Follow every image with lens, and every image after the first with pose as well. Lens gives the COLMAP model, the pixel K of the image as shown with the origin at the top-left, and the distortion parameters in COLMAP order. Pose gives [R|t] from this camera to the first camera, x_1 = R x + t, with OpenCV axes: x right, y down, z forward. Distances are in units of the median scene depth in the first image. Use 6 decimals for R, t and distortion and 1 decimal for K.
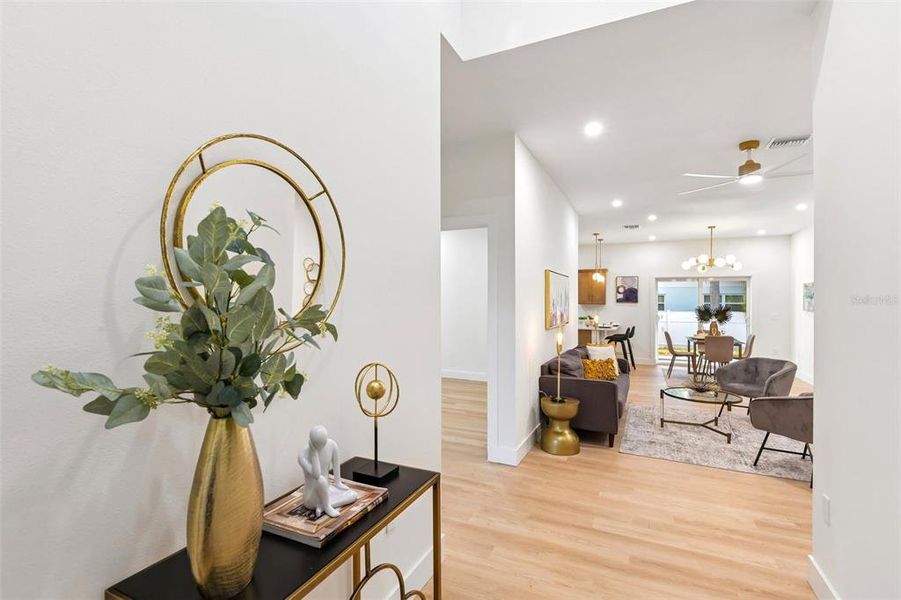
lens RADIAL K [[414.1, 0, 448.5], [0, 414.1, 296.6], [0, 0, 1]] dist [0.000820, -0.000401]
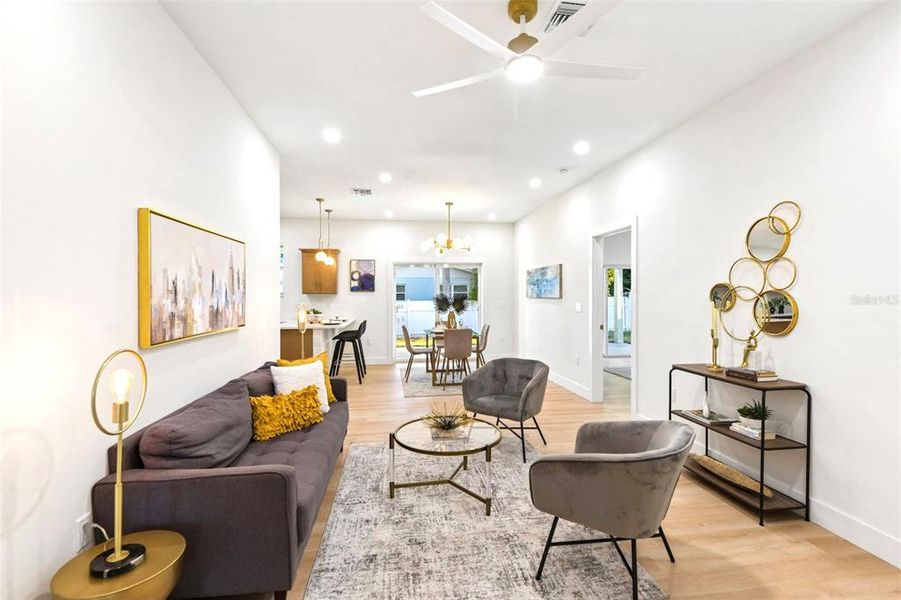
lens RADIAL K [[396.2, 0, 442.4], [0, 396.2, 296.7], [0, 0, 1]] dist [0.000860, 0.000023]
pose [[0.842008, -0.013941, 0.539286, 0.166968], [0.003274, 0.999780, 0.020734, 0.010781], [-0.539456, -0.015692, 0.841868, 0.296750]]
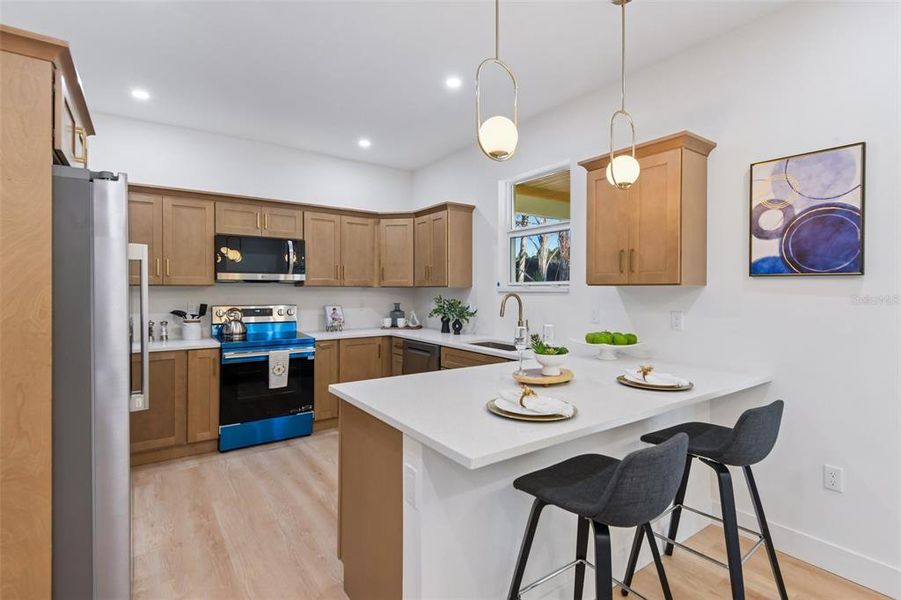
lens RADIAL K [[434.8, 0, 450.5], [0, 434.8, 300.0], [0, 0, 1]] dist [0.001139, 0.000176]
pose [[0.866855, 0.005918, -0.498526, 0.473267], [0.011039, 0.999457, 0.031059, 0.021490], [0.498439, -0.032427, 0.866318, 0.875424]]
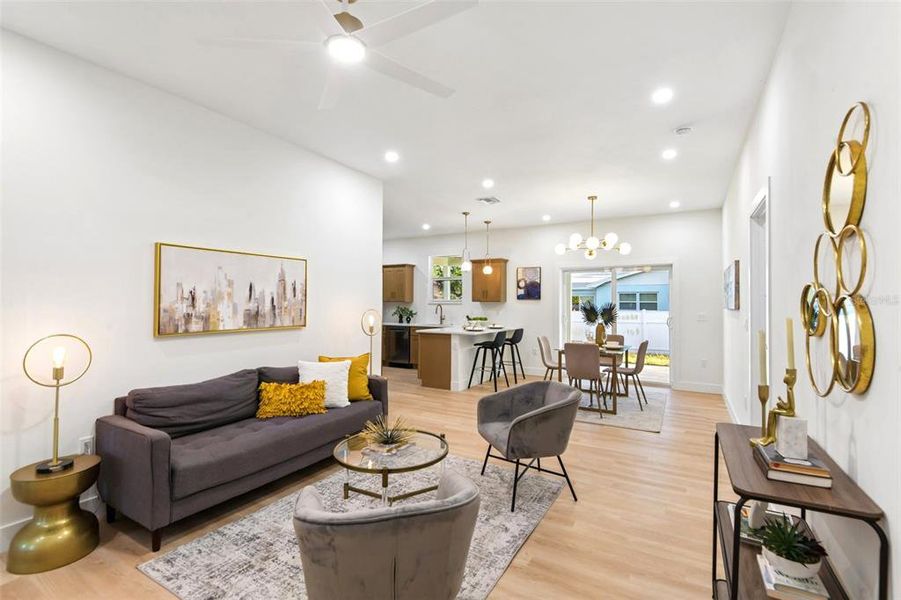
lens RADIAL K [[397.2, 0, 465.1], [0, 397.2, 299.0], [0, 0, 1]] dist [0.010560, -0.000307]
pose [[0.997358, -0.004895, -0.072476, 0.445238], [0.005083, 0.999984, 0.002399, 0.013105], [0.072463, -0.002761, 0.997367, 0.258585]]
